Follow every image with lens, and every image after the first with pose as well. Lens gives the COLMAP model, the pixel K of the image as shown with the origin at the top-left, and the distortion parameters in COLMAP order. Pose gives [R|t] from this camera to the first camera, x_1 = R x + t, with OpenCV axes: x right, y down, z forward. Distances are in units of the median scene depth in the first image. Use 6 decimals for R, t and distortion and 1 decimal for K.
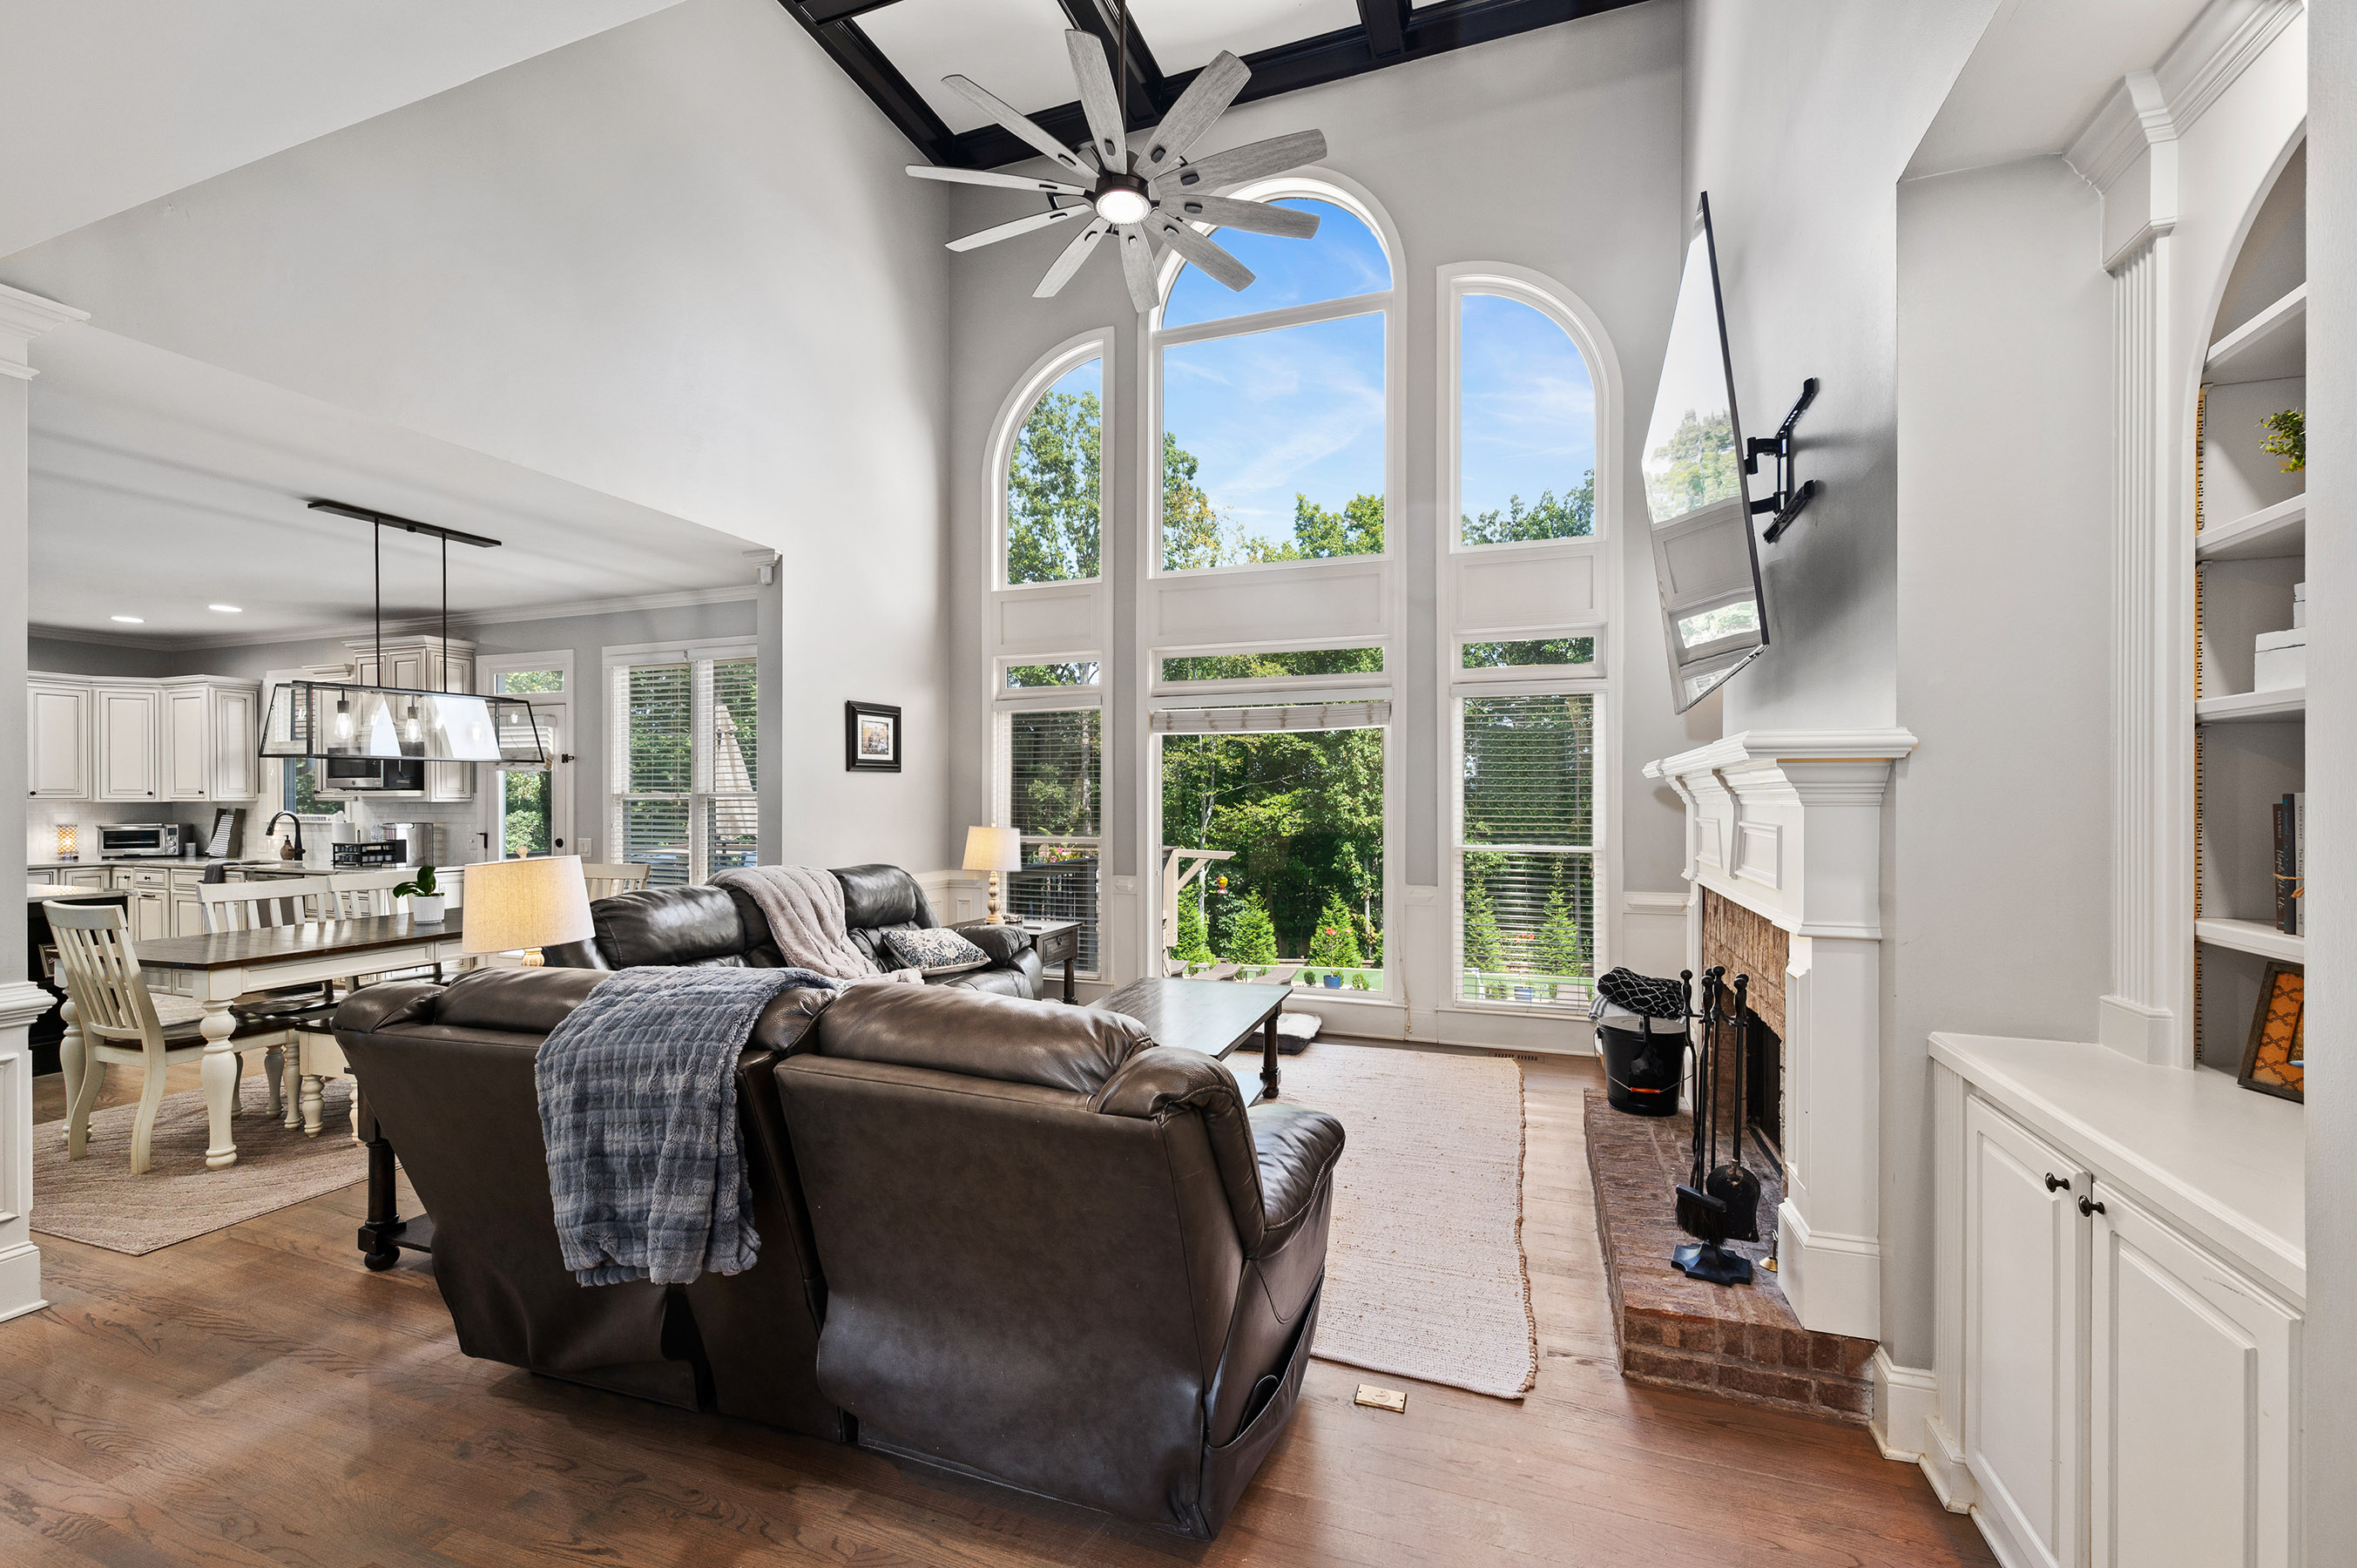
lens RADIAL K [[958.5, 0, 1181.9], [0, 958.5, 794.1], [0, 0, 1]] dist [-0.000783, 0.000087]
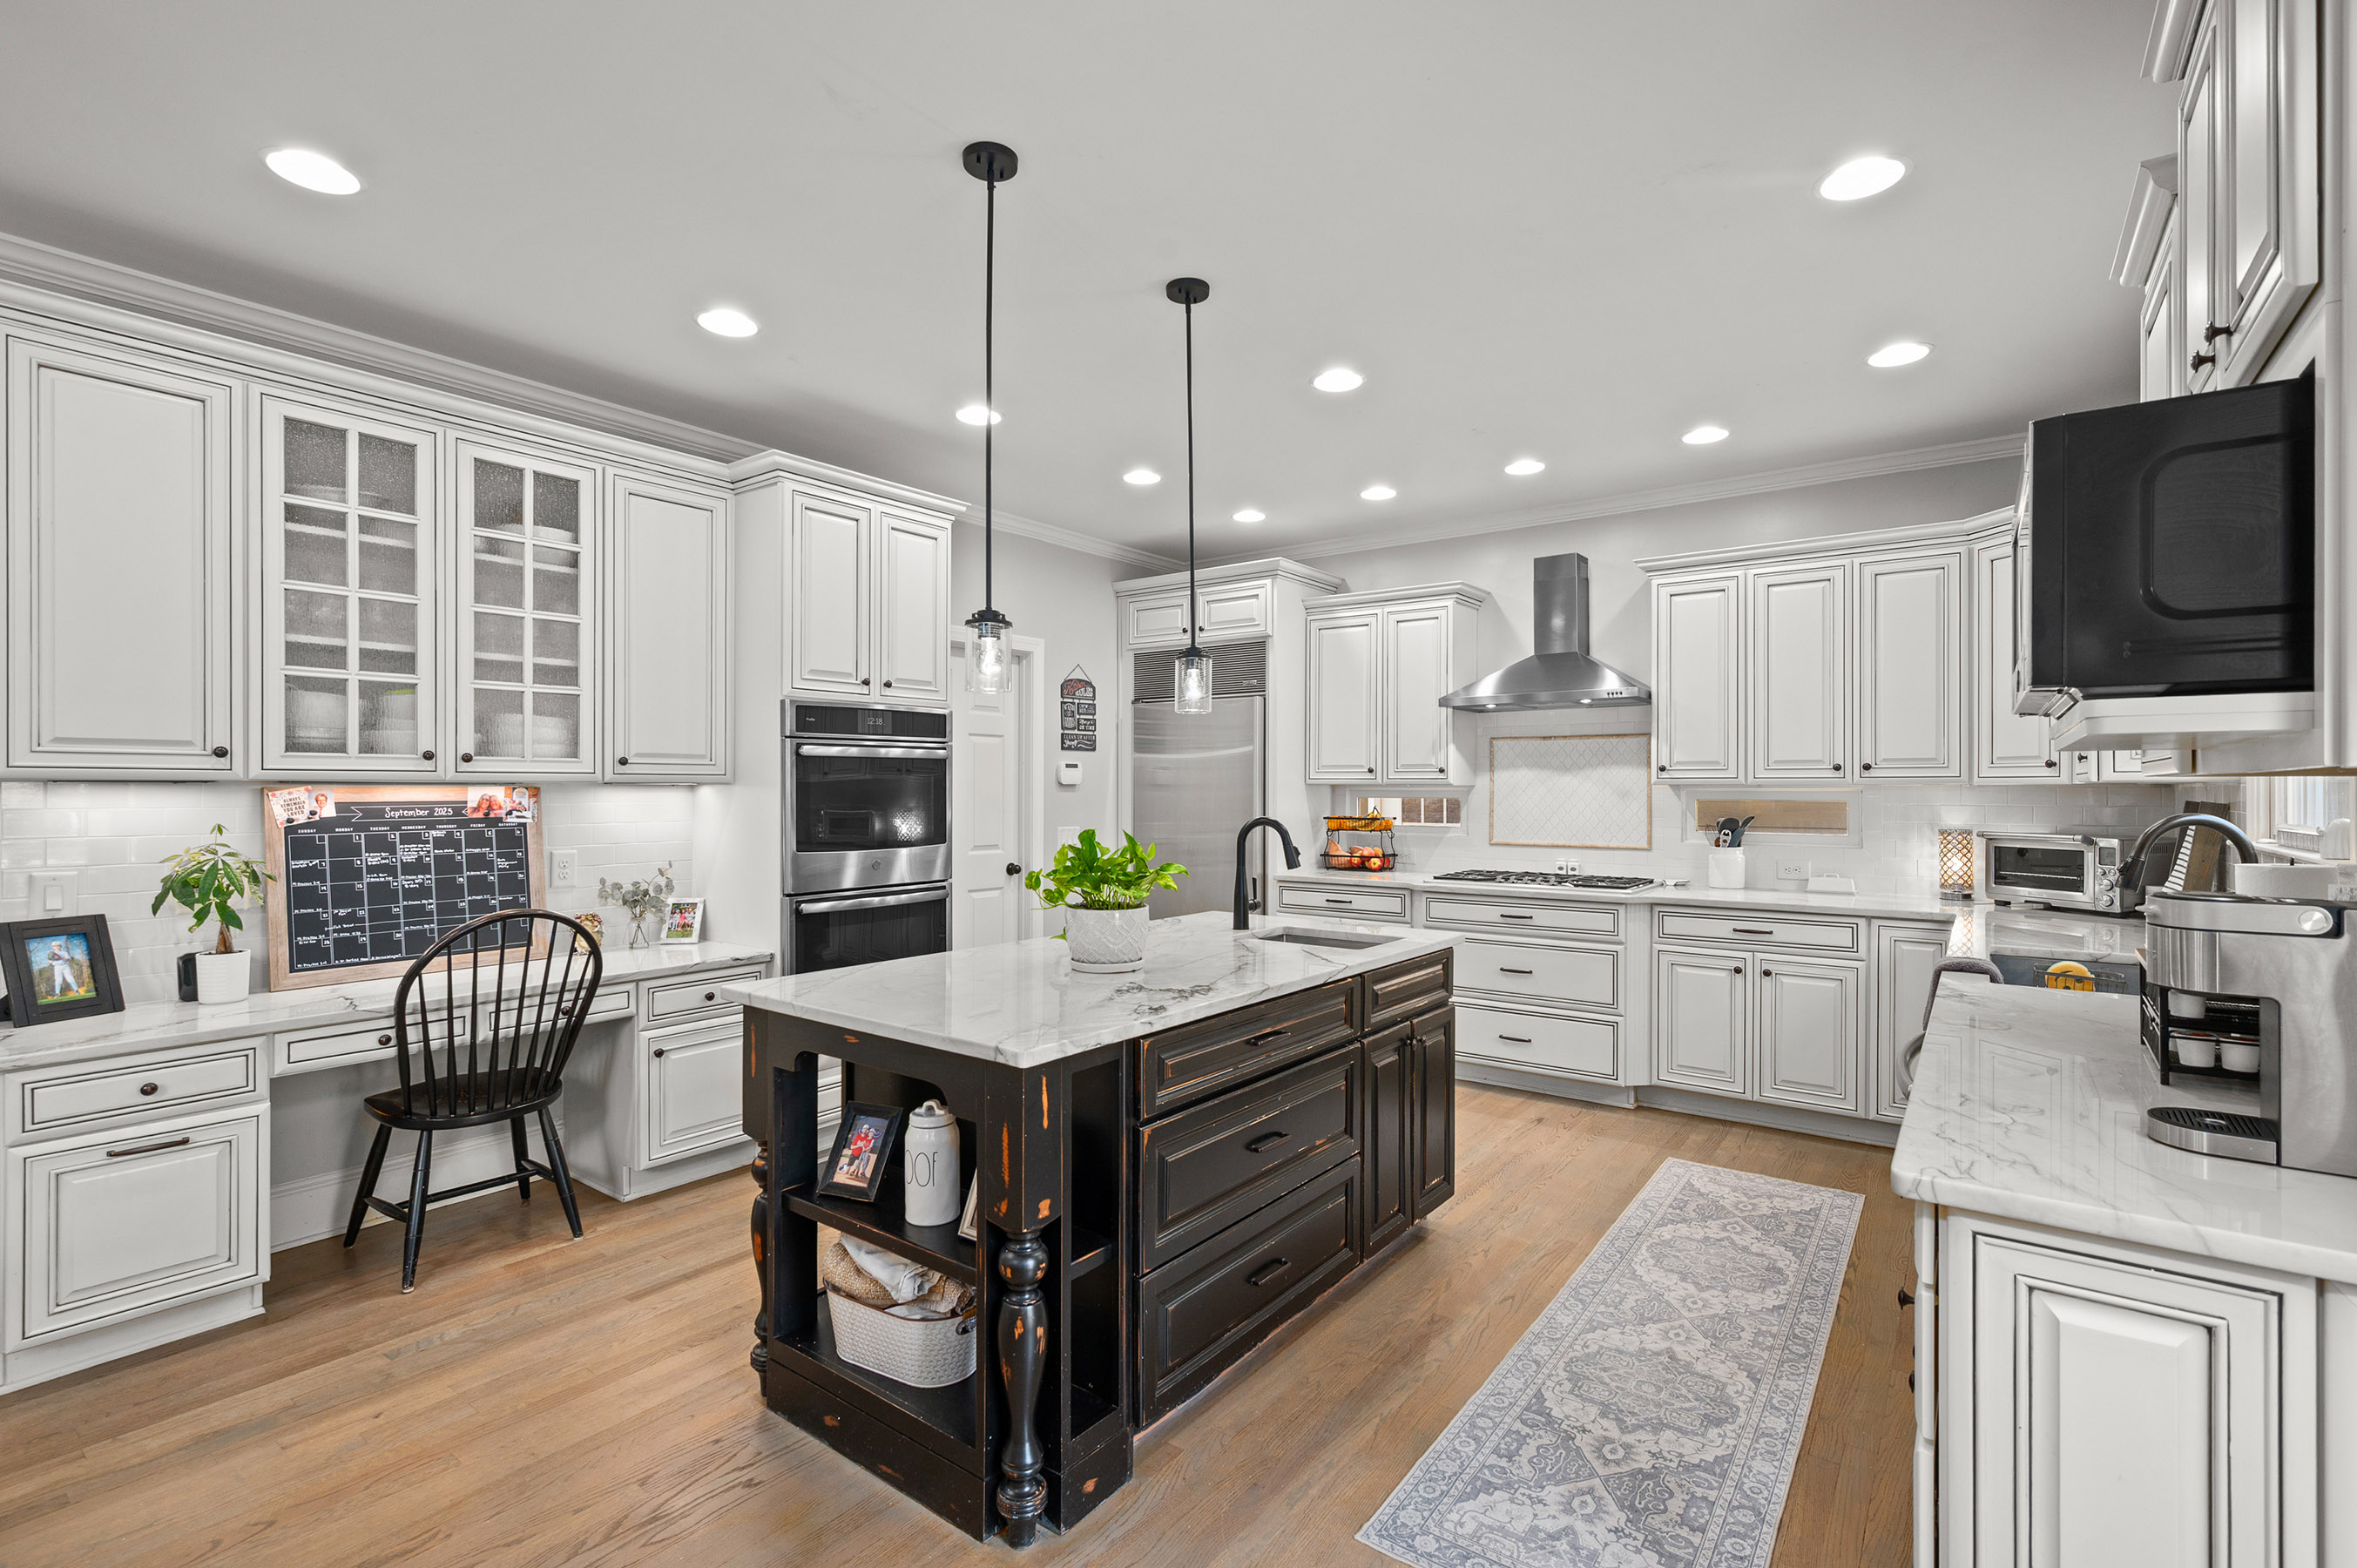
lens RADIAL K [[1076.1, 0, 1191.4], [0, 1076.1, 783.8], [0, 0, 1]] dist [-0.001014, -0.000014]
pose [[-0.279863, -0.004132, -0.960031, -0.530970], [0.003979, 0.999977, -0.005464, 0.009400], [0.960032, -0.005349, -0.279840, 0.802189]]
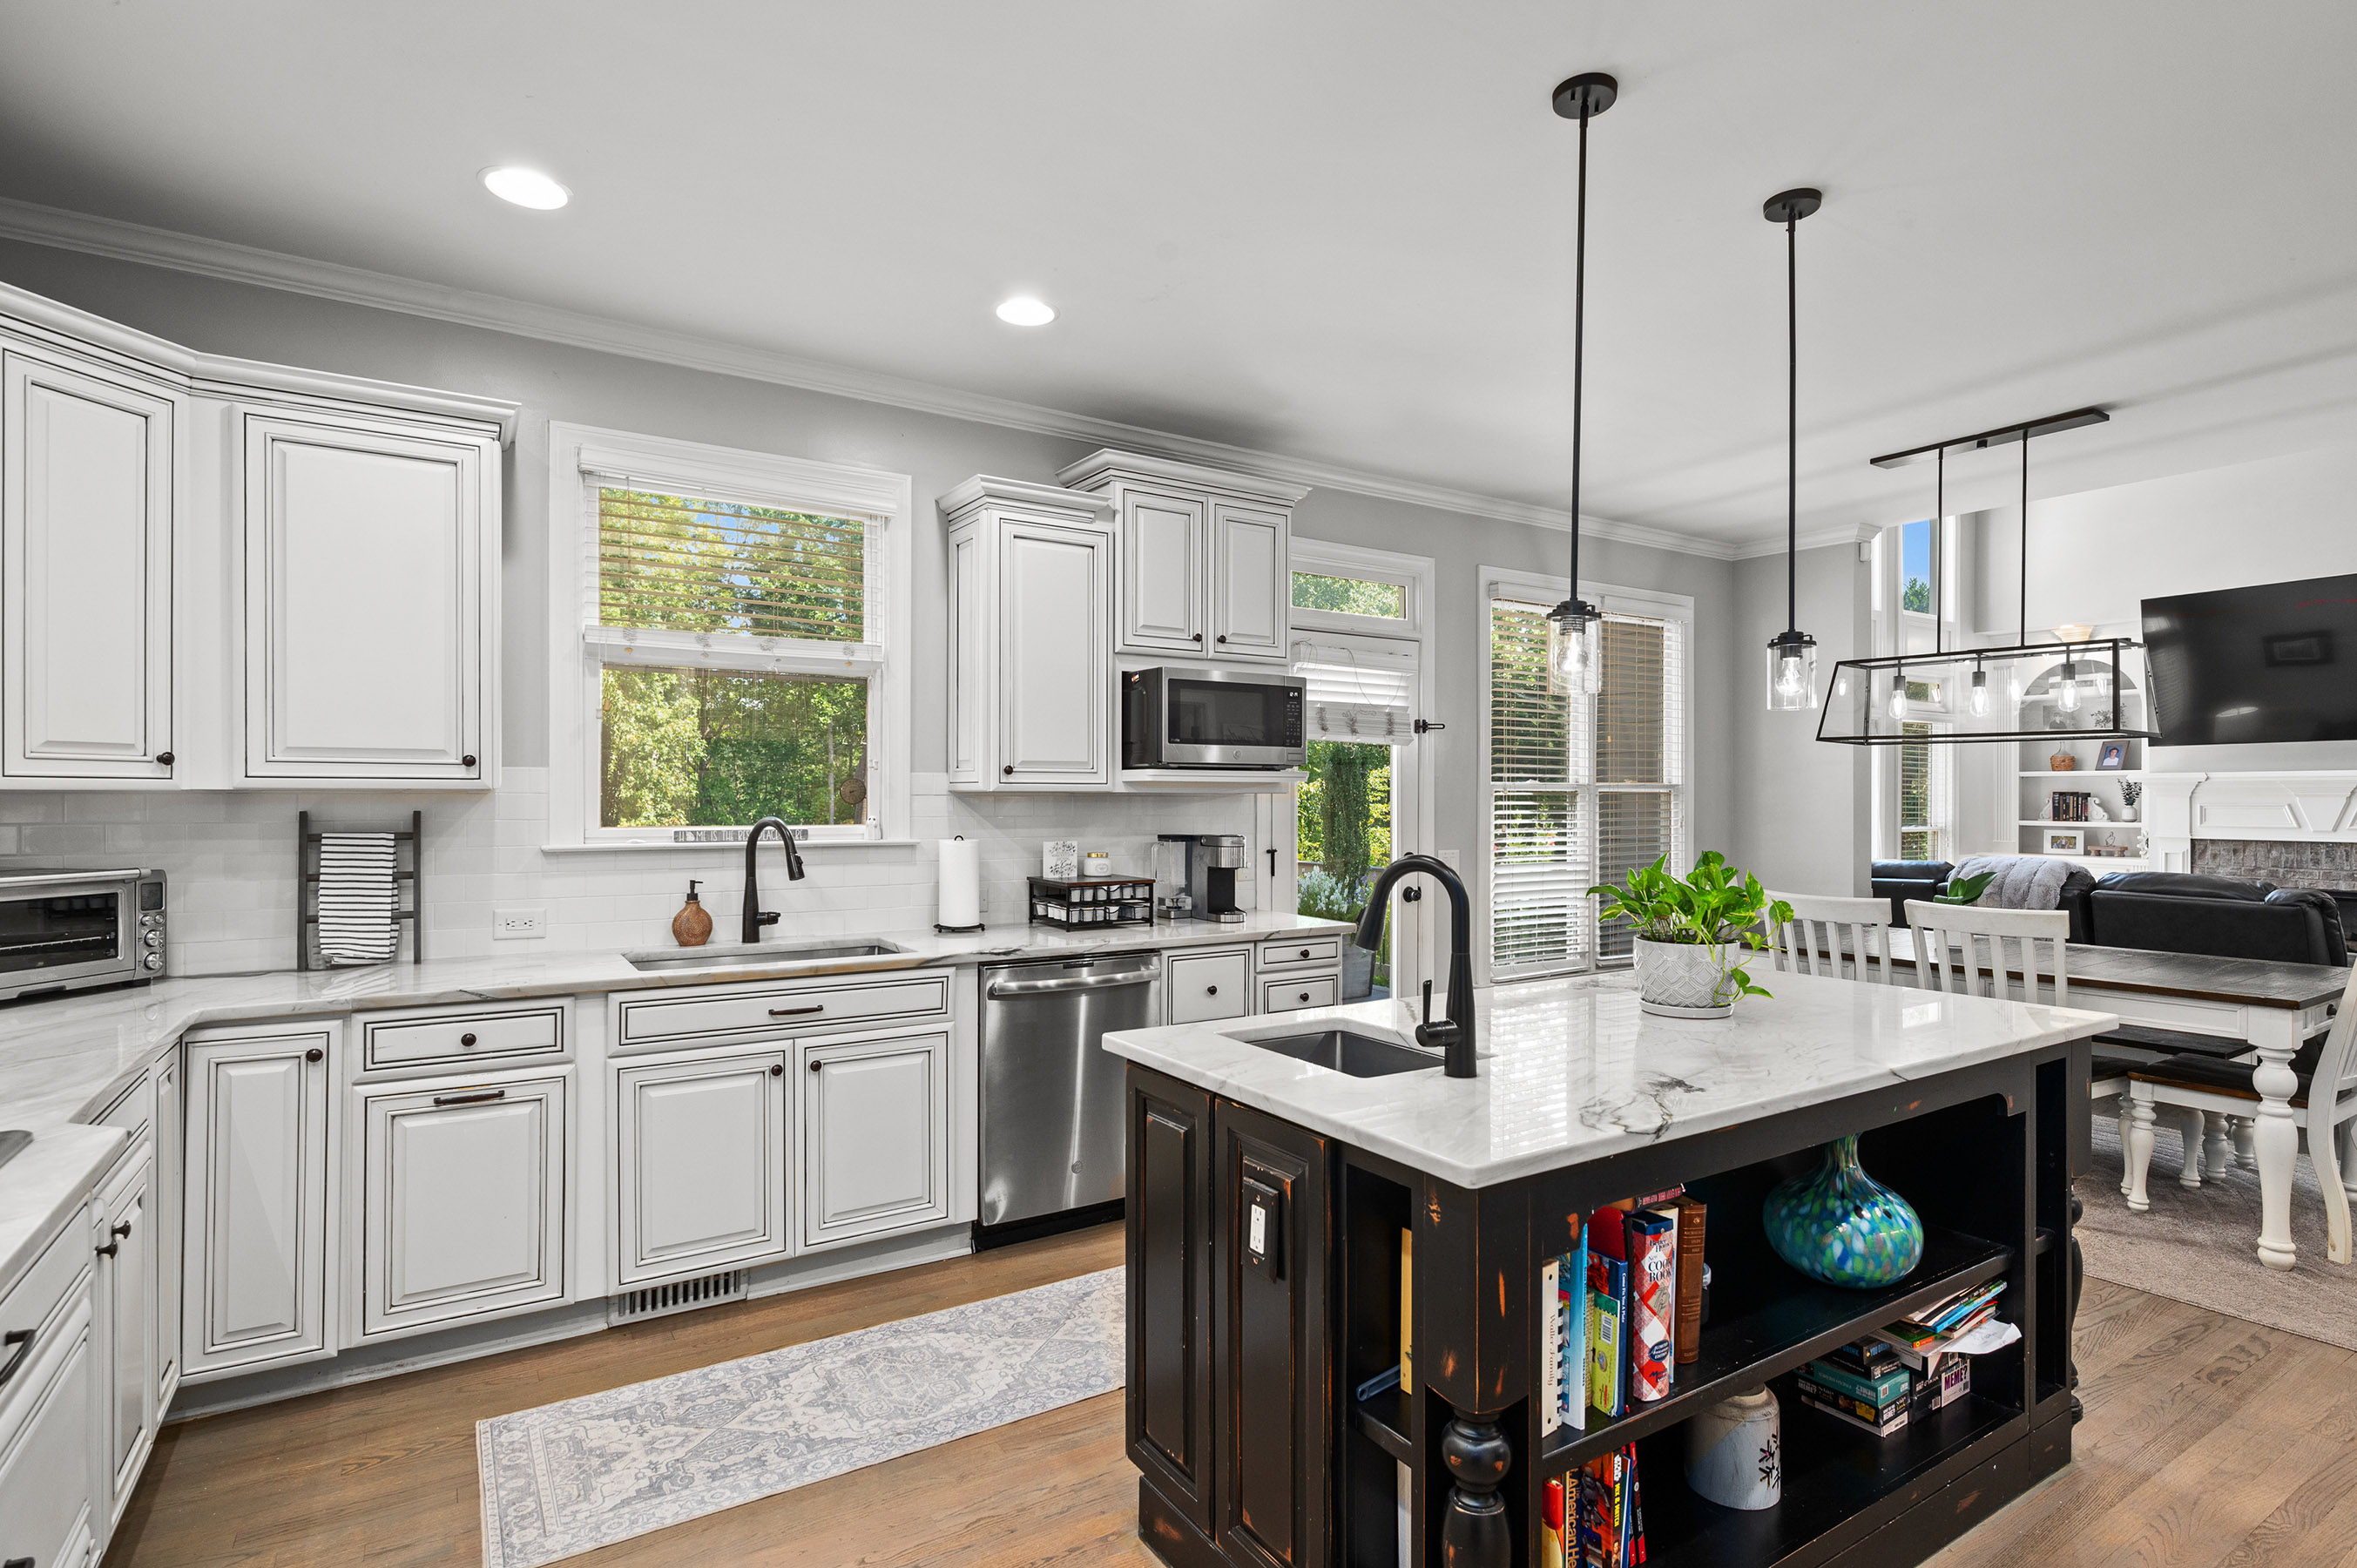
lens RADIAL K [[1185.6, 0, 1195.8], [0, 1185.6, 785.3], [0, 0, 1]] dist [0.004924, 0.001346]
pose [[0.596851, 0.007691, 0.802316, -1.231014], [-0.007909, 0.999962, -0.003702, 0.005972], [-0.802313, -0.004136, 0.596889, 0.581788]]
